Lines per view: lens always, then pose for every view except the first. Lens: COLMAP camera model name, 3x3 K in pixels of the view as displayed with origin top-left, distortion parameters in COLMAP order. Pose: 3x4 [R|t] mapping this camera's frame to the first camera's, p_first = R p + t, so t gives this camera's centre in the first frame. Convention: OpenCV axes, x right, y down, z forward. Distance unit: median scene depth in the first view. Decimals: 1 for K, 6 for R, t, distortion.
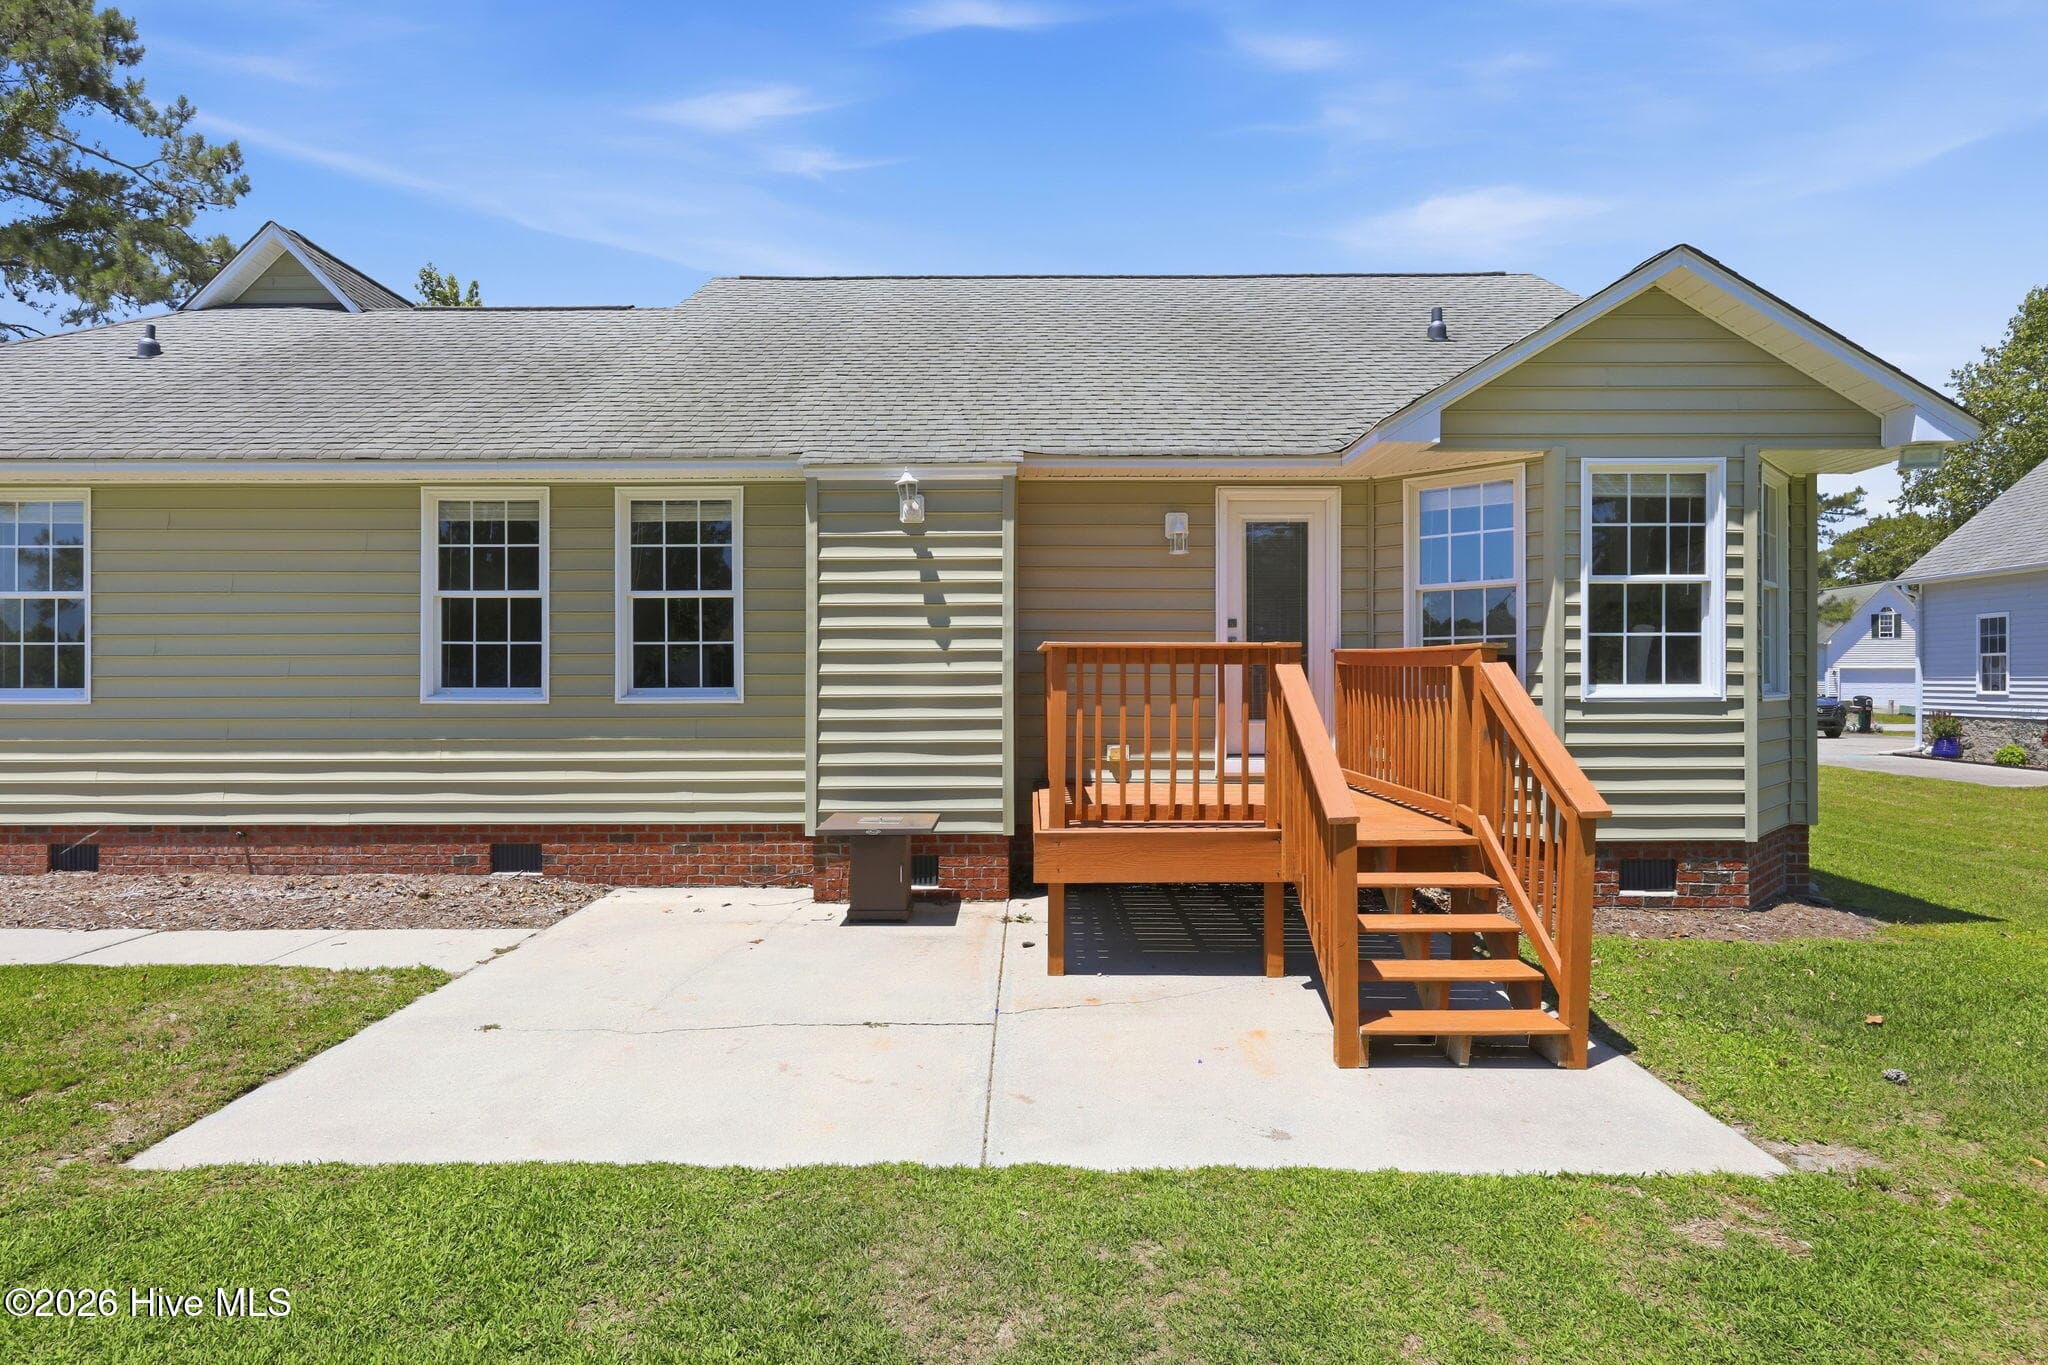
lens RADIAL K [[1141.2, 0, 1022.2], [0, 1141.2, 679.6], [0, 0, 1]] dist [0.001834, 0.000565]
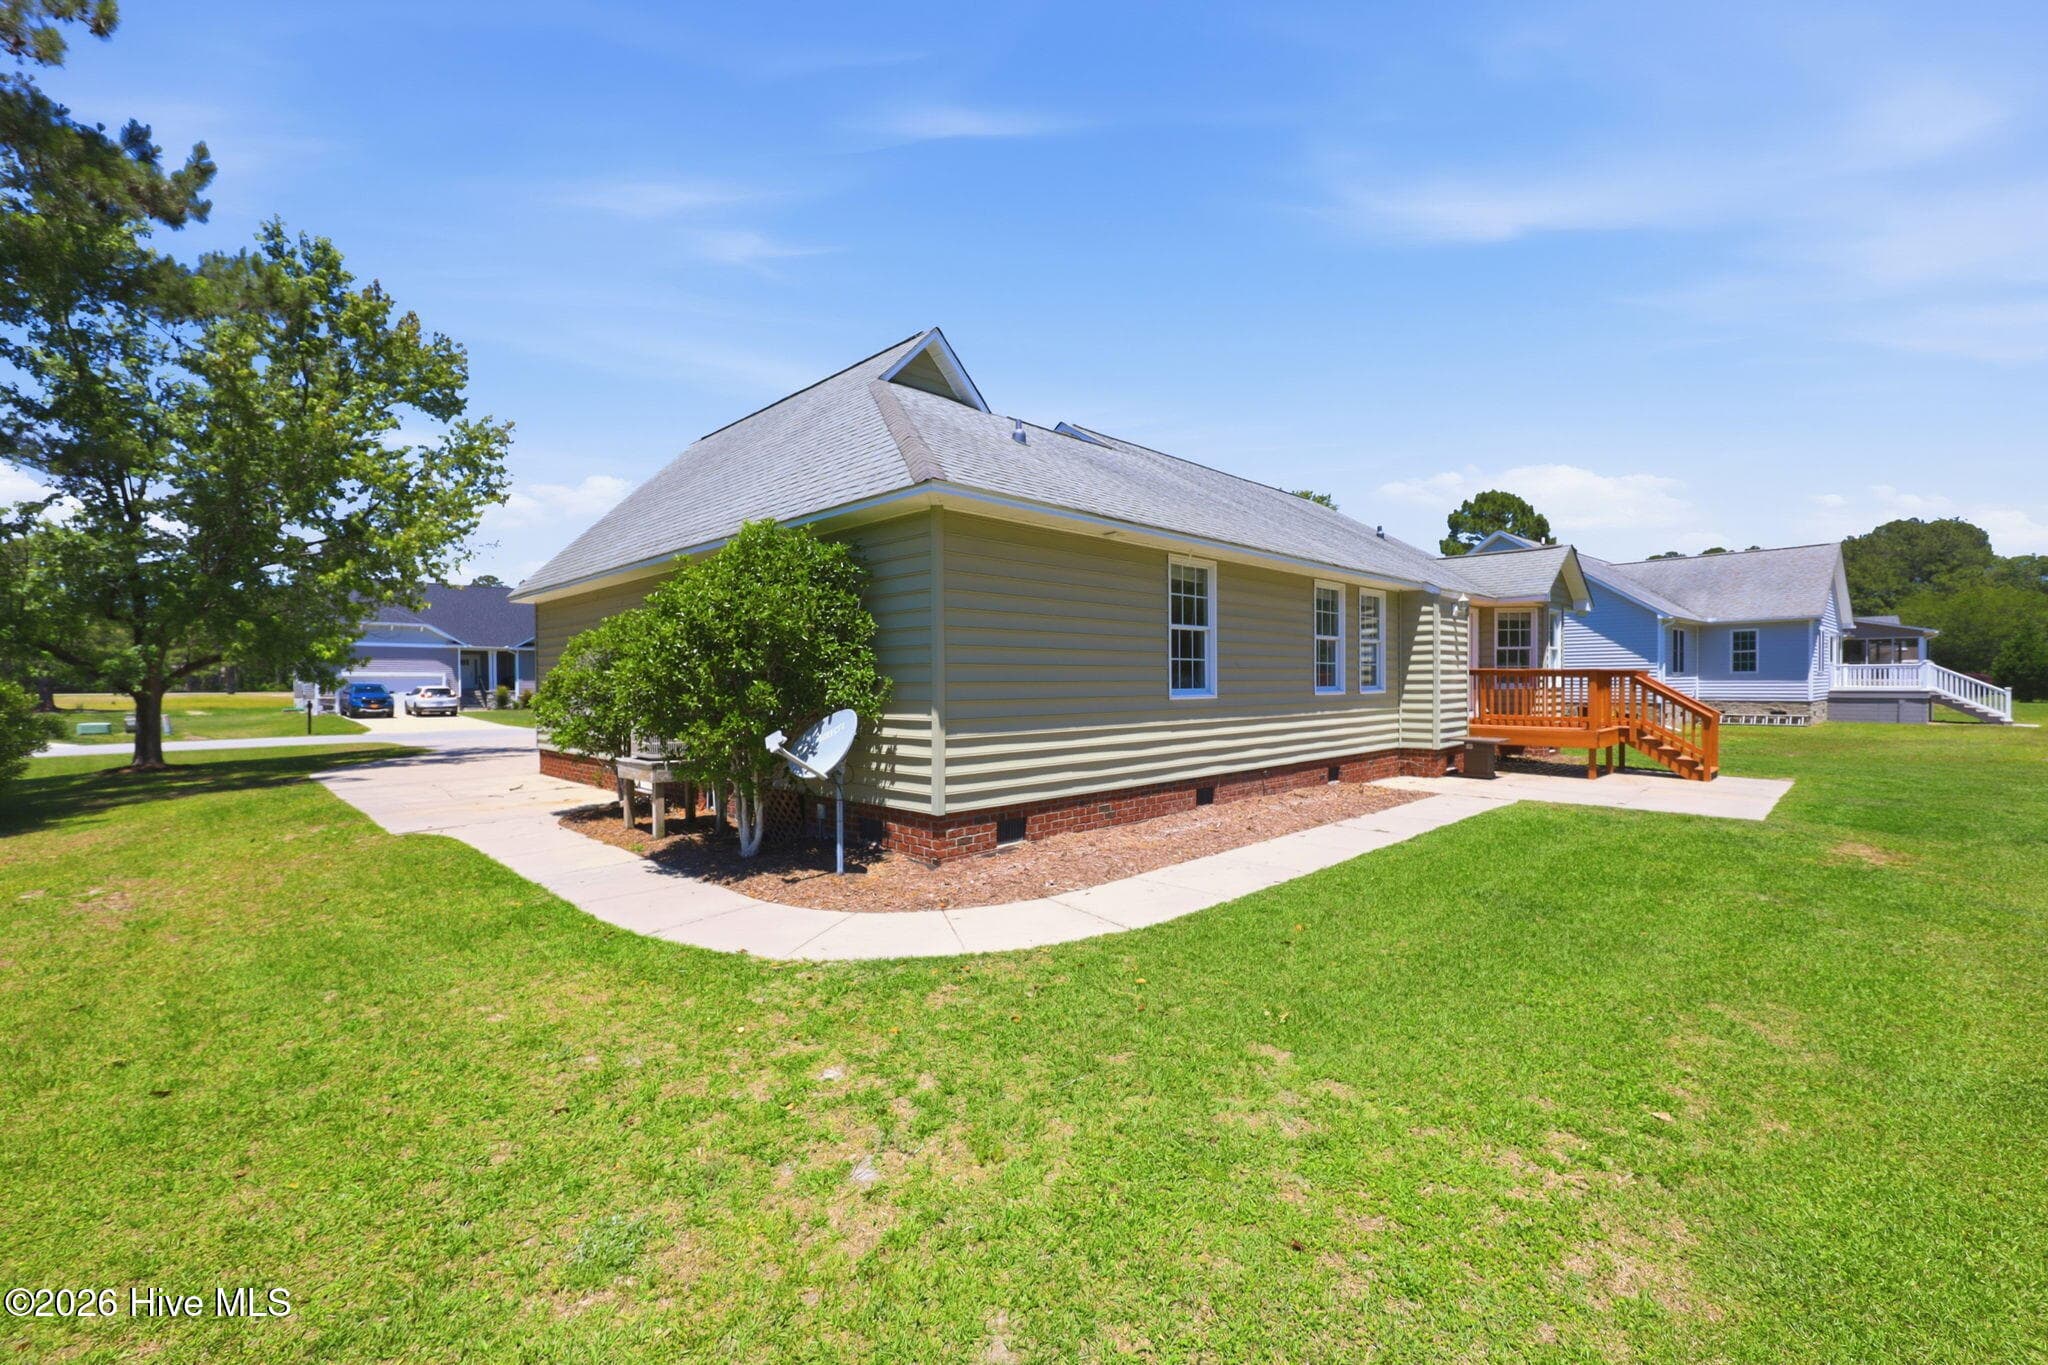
lens RADIAL K [[877.1, 0, 1029.5], [0, 877.1, 690.4], [0, 0, 1]] dist [-0.016282, -0.000323]
pose [[0.698550, -0.008205, 0.715514, -2.022320], [0.004738, 0.999965, 0.006841, 0.001604], [-0.715546, -0.001388, 0.698565, 0.368585]]
